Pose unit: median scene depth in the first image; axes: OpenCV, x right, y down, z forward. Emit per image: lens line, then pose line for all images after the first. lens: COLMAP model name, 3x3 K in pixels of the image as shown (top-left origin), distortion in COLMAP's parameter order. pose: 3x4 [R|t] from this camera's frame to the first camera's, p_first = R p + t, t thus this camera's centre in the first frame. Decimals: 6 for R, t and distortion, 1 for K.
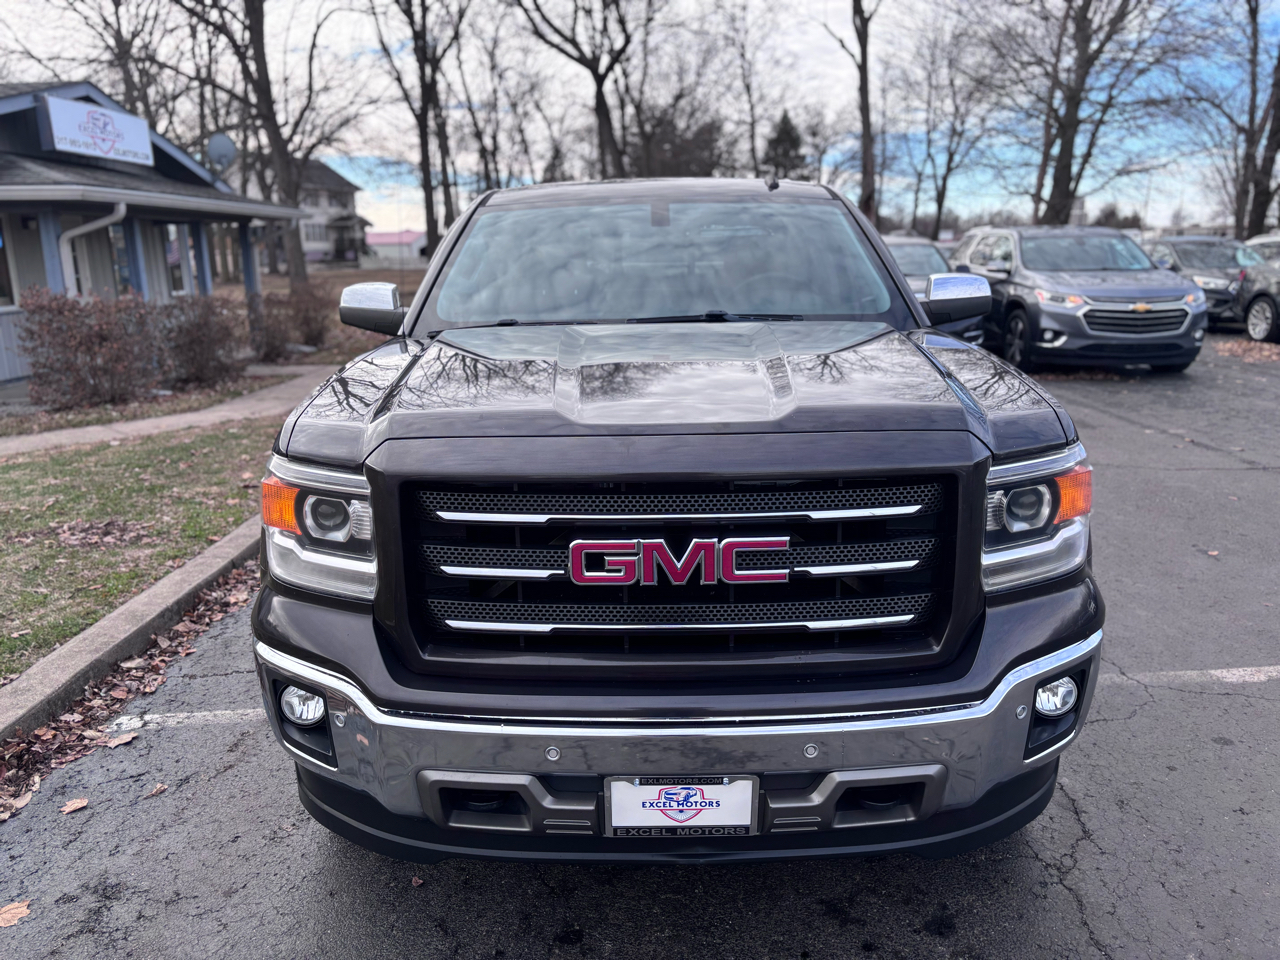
lens RADIAL K [[963.9, 0, 640.0], [0, 963.9, 480.0], [0, 0, 1]] dist [0.031850, -0.004227]
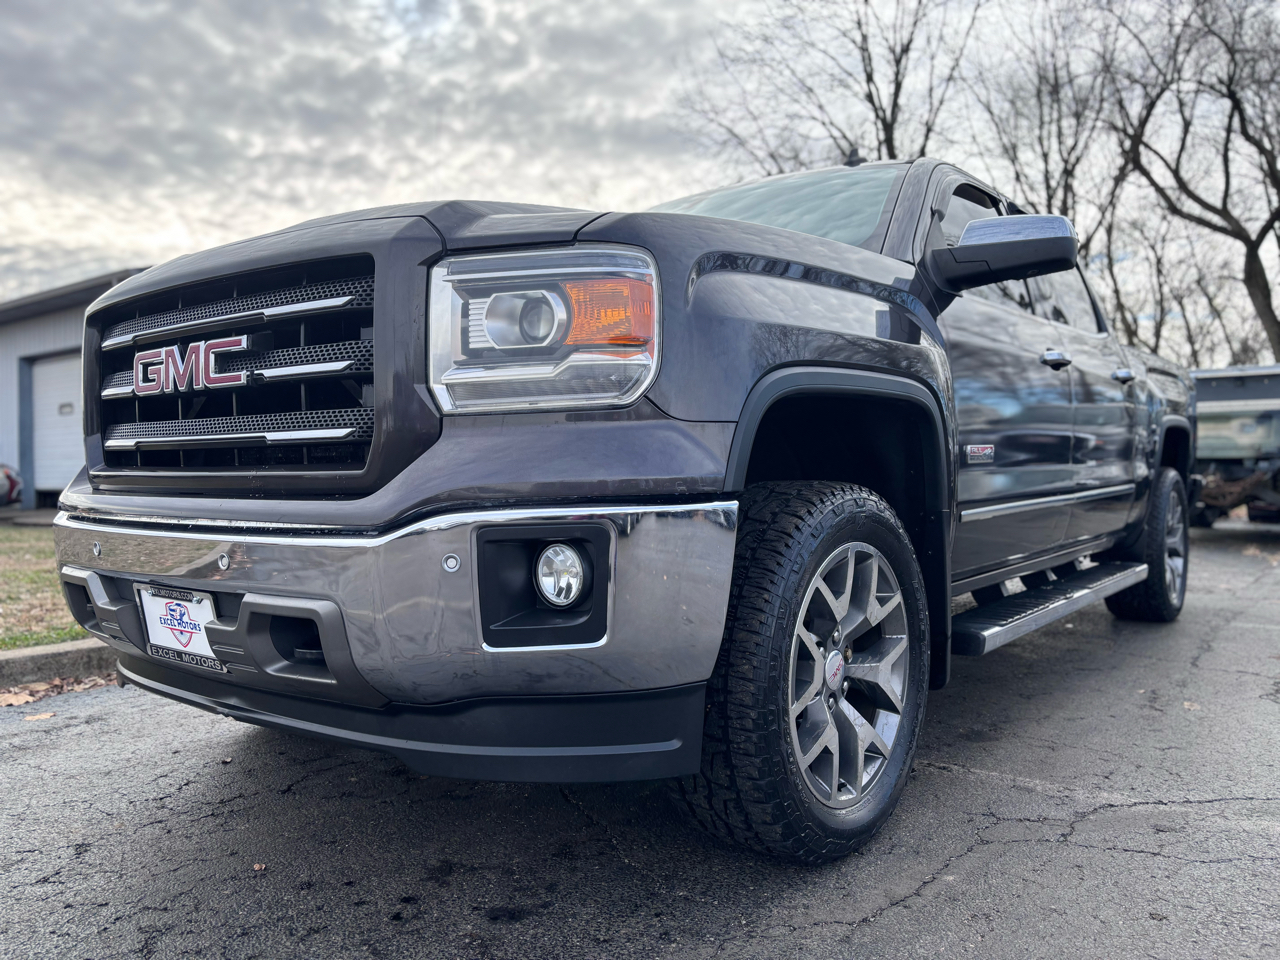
lens RADIAL K [[956.9, 0, 622.9], [0, 956.9, 487.1], [0, 0, 1]] dist [0.082688, -0.090197]
pose [[0.782230, 0.019777, -0.622675, 1.005897], [-0.148480, 0.976612, -0.155508, 0.286666], [0.605037, 0.214098, 0.766872, 0.489099]]
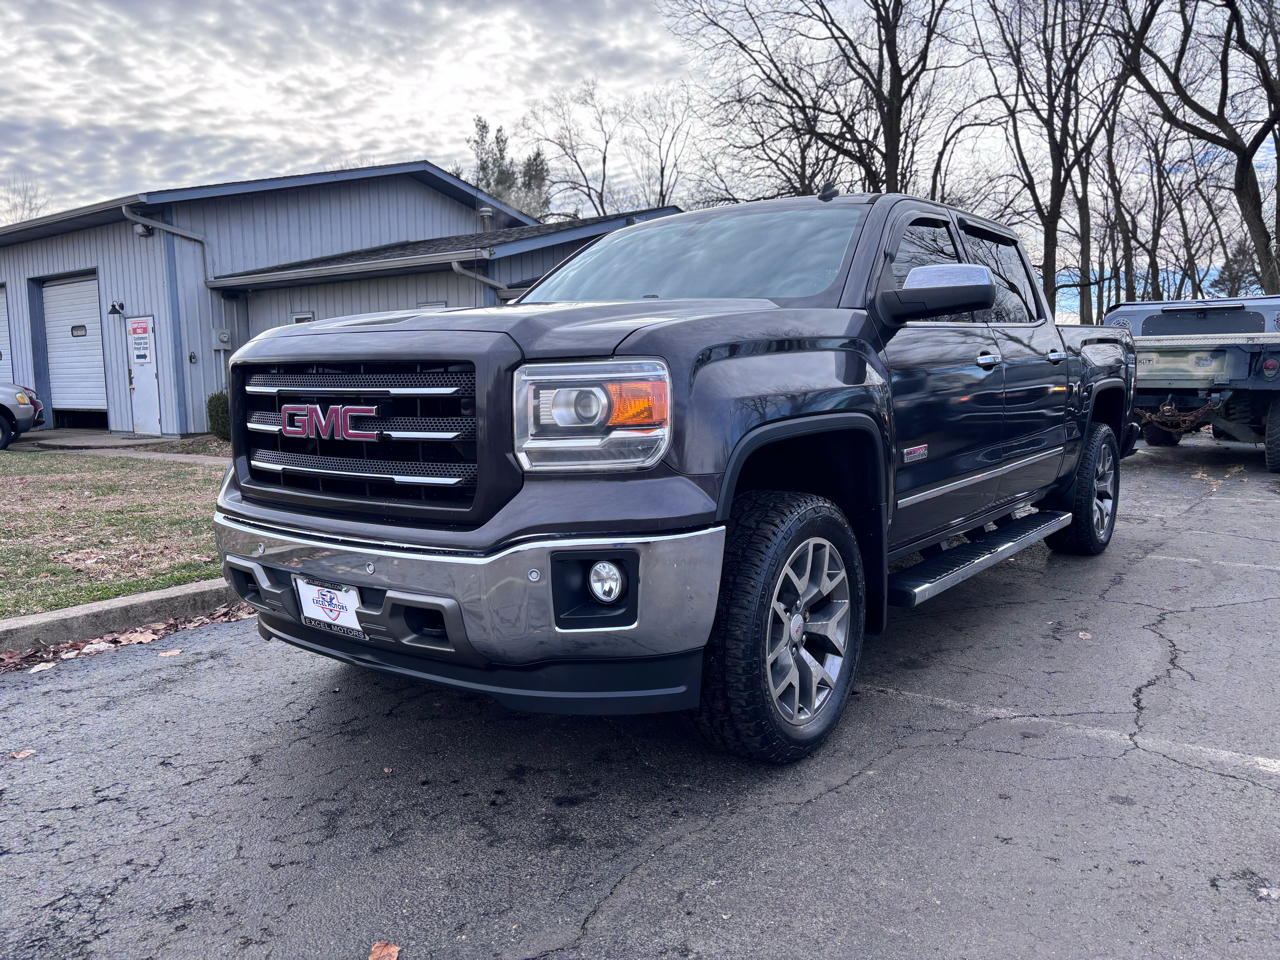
lens RADIAL K [[963.9, 0, 640.0], [0, 963.9, 480.0], [0, 0, 1]] dist [0.031850, -0.004227]
pose [[0.794072, 0.073972, -0.603305, 1.215806], [-0.140904, 0.987931, -0.064327, 0.186290], [0.591266, 0.136088, 0.794912, 0.141003]]
